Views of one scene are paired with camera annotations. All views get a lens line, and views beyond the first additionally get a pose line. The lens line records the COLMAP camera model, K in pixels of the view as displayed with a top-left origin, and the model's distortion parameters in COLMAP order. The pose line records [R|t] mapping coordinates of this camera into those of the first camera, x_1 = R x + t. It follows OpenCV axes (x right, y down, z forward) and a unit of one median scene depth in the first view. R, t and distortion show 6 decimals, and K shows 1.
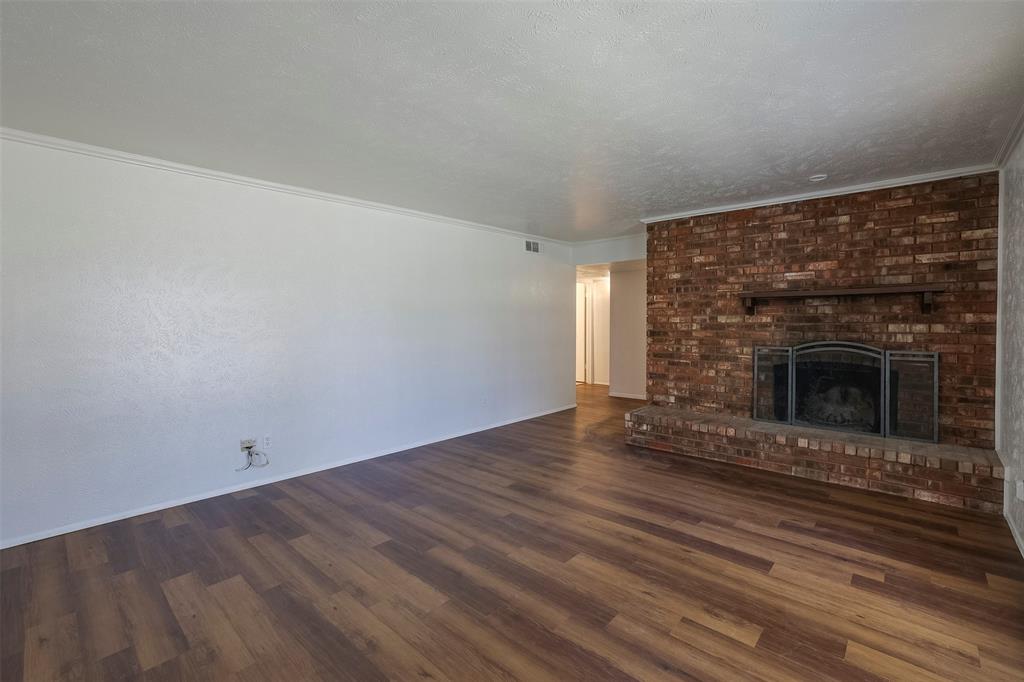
lens RADIAL K [[448.9, 0, 532.1], [0, 448.9, 320.7], [0, 0, 1]] dist [-0.033005, 0.007583]
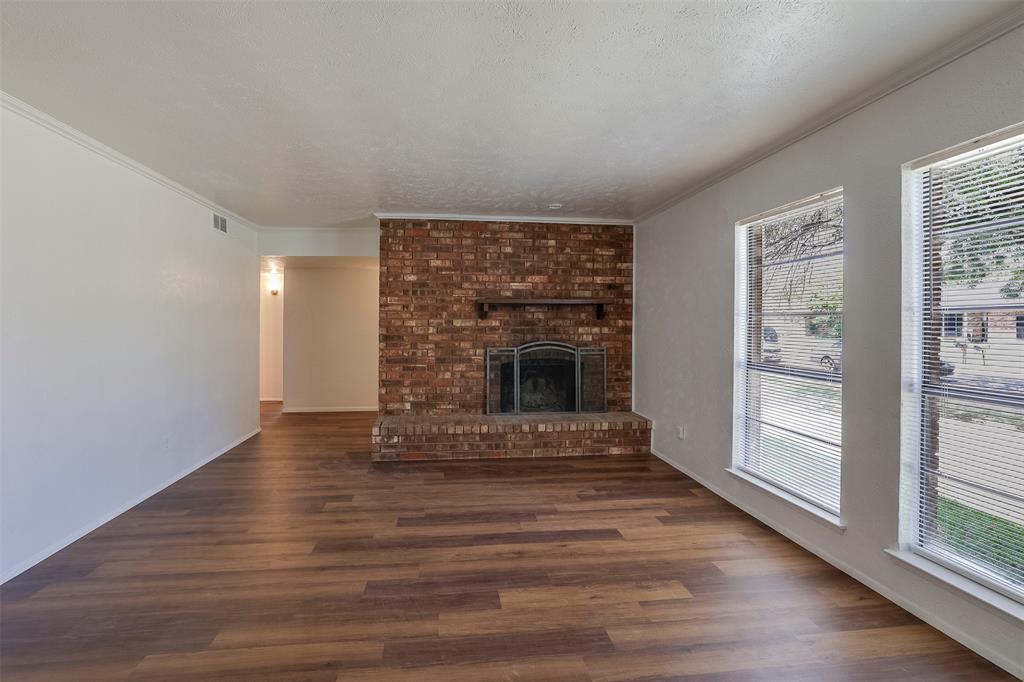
lens RADIAL K [[448.9, 0, 490.5], [0, 448.9, 327.0], [0, 0, 1]] dist [-0.033005, 0.007583]
pose [[0.682702, -0.000184, 0.730697, -0.368746], [-0.002501, 0.999994, 0.002588, 0.004073], [-0.730692, -0.003594, 0.682697, 0.291134]]
